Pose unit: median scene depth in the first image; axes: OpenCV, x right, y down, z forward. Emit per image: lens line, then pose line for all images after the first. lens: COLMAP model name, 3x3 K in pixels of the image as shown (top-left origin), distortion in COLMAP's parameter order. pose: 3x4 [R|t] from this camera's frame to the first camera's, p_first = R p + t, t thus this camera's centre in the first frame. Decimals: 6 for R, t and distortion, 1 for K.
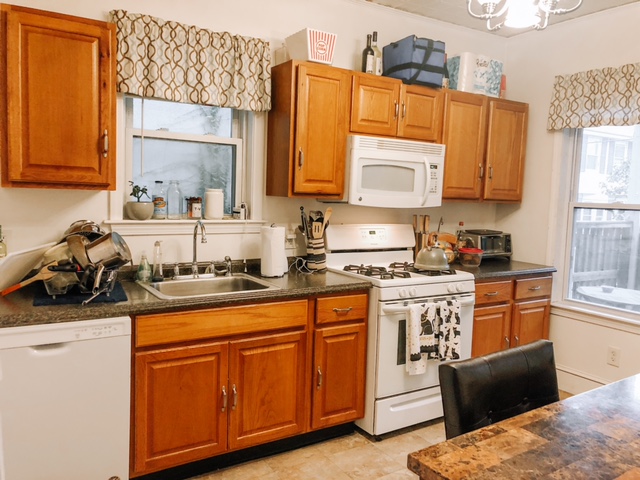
lens RADIAL K [[520.3, 0, 326.7], [0, 520.3, 241.0], [0, 0, 1]] dist [0.038304, -0.037364]
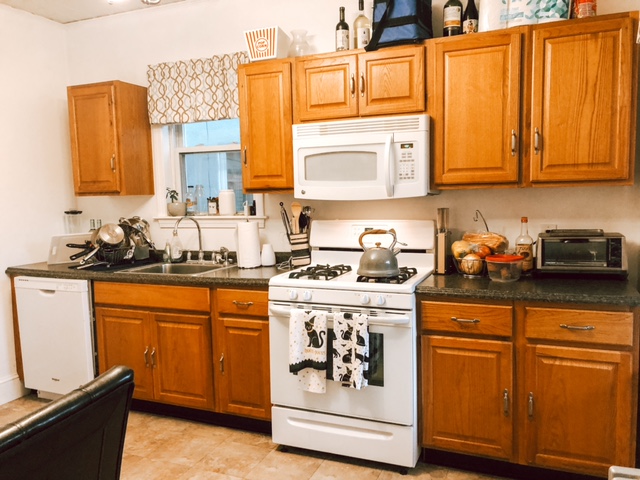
lens RADIAL K [[520.3, 0, 319.1], [0, 520.3, 244.1], [0, 0, 1]] dist [0.038304, -0.037364]
pose [[0.566947, 0.033488, -0.823073, 0.868609], [-0.035246, 0.999244, 0.016378, -0.003786], [0.823000, 0.019724, 0.567699, 0.505193]]
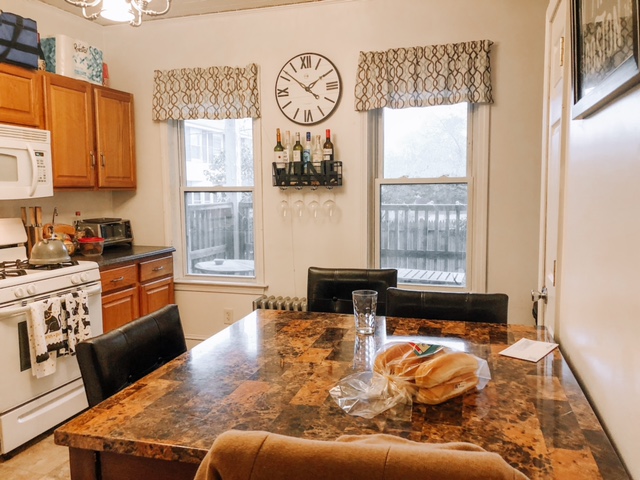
lens RADIAL K [[520.3, 0, 319.8], [0, 520.3, 238.1], [0, 0, 1]] dist [0.038304, -0.037364]
pose [[0.769090, -0.102280, 0.630904, -0.018430], [0.093723, 0.994490, 0.046973, 0.011208], [-0.632232, 0.023003, 0.774438, -0.044472]]
